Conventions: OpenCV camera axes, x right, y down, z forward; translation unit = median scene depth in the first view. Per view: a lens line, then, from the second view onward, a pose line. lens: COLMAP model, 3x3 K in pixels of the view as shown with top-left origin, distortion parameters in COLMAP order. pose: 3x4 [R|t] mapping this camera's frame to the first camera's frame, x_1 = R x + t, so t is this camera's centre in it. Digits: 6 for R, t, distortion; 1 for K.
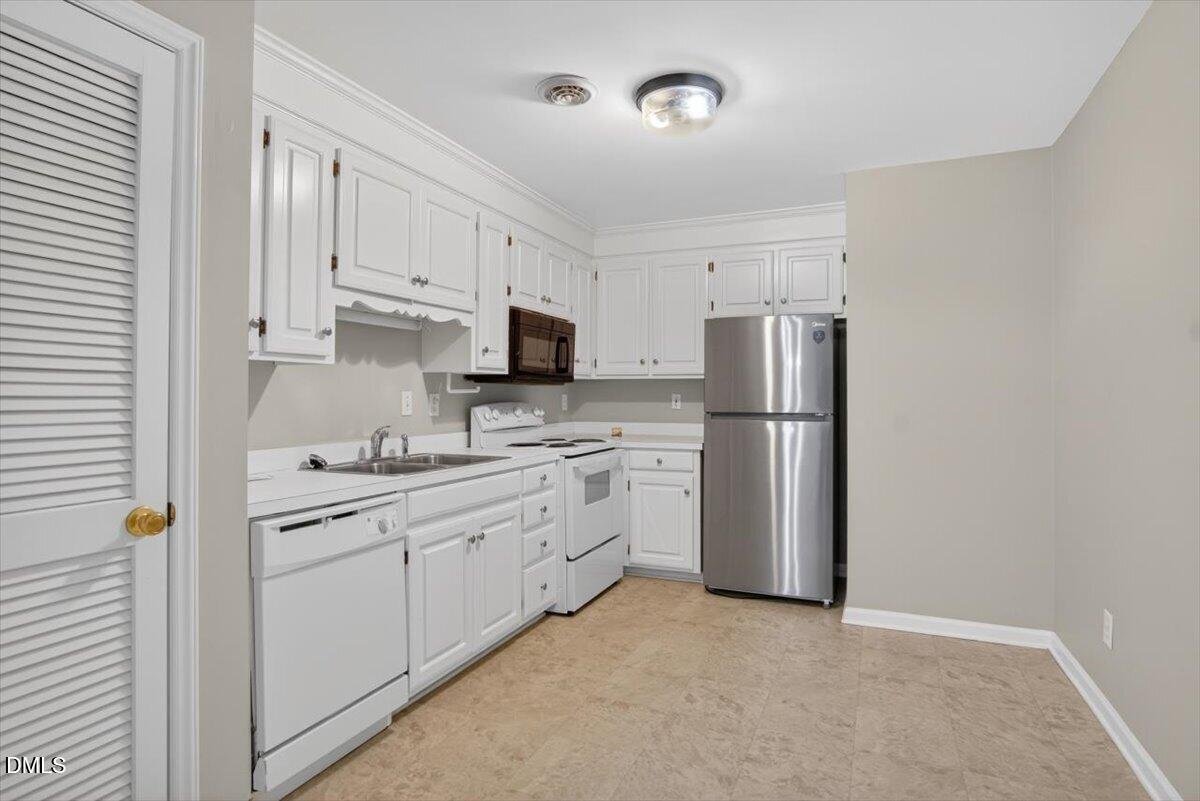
lens RADIAL K [[639.3, 0, 601.9], [0, 639.3, 383.6], [0, 0, 1]] dist [-0.026785, 0.000071]
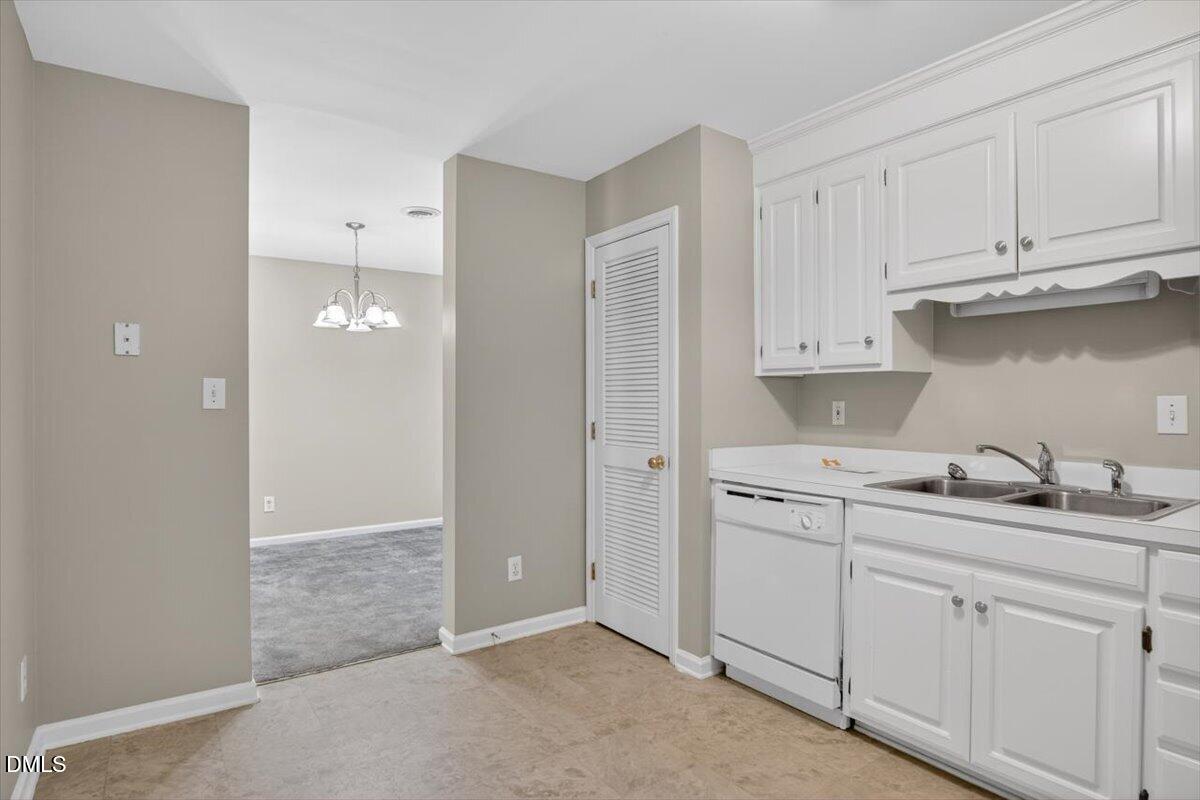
lens RADIAL K [[644.2, 0, 600.0], [0, 644.2, 400.0], [0, 0, 1]] dist [-0.027811, 0.002190]
pose [[-0.526242, 0.000879, -0.850334, 0.560531], [0.016777, 0.999816, -0.009350, 0.014860], [0.850169, -0.019187, -0.526160, 0.935100]]
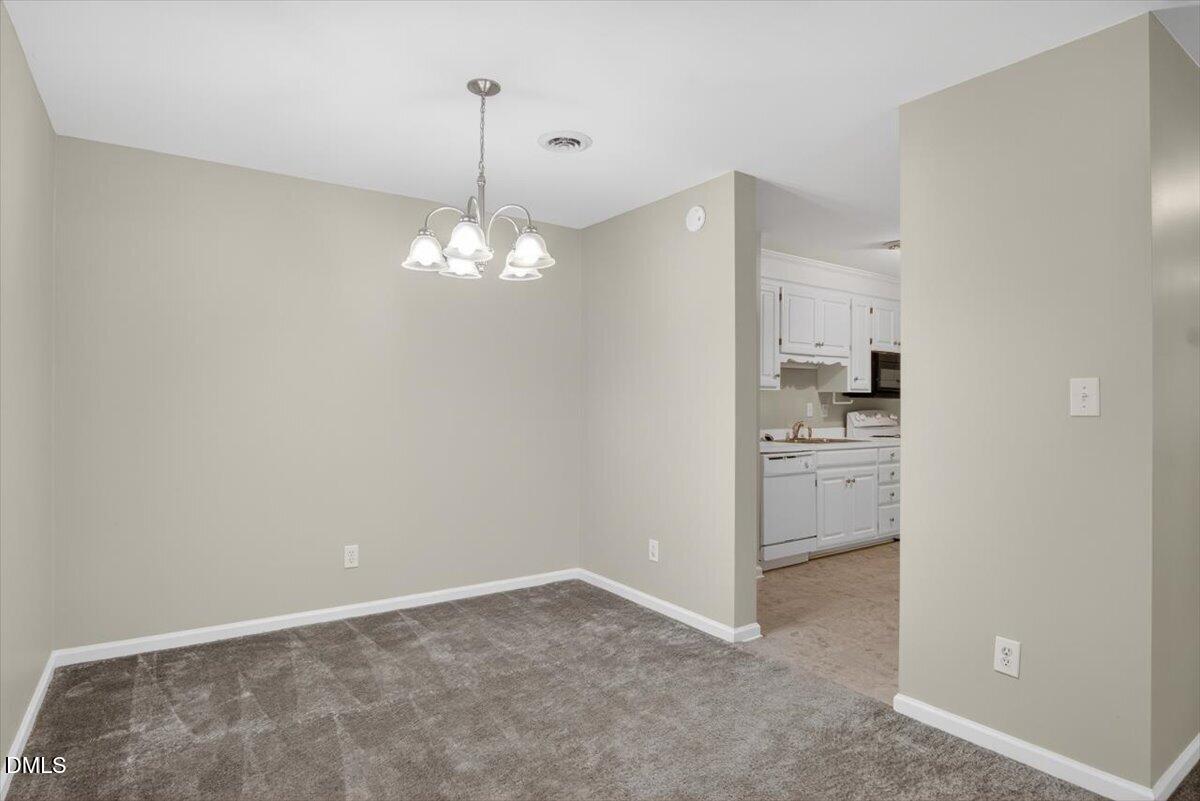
lens RADIAL K [[644.2, 0, 600.0], [0, 644.2, 400.5], [0, 0, 1]] dist [-0.027811, 0.002190]
pose [[0.847080, 0.001616, -0.531462, 0.166007], [0.004858, 0.999930, 0.010784, -0.018434], [0.531442, -0.011717, 0.847013, -0.909489]]
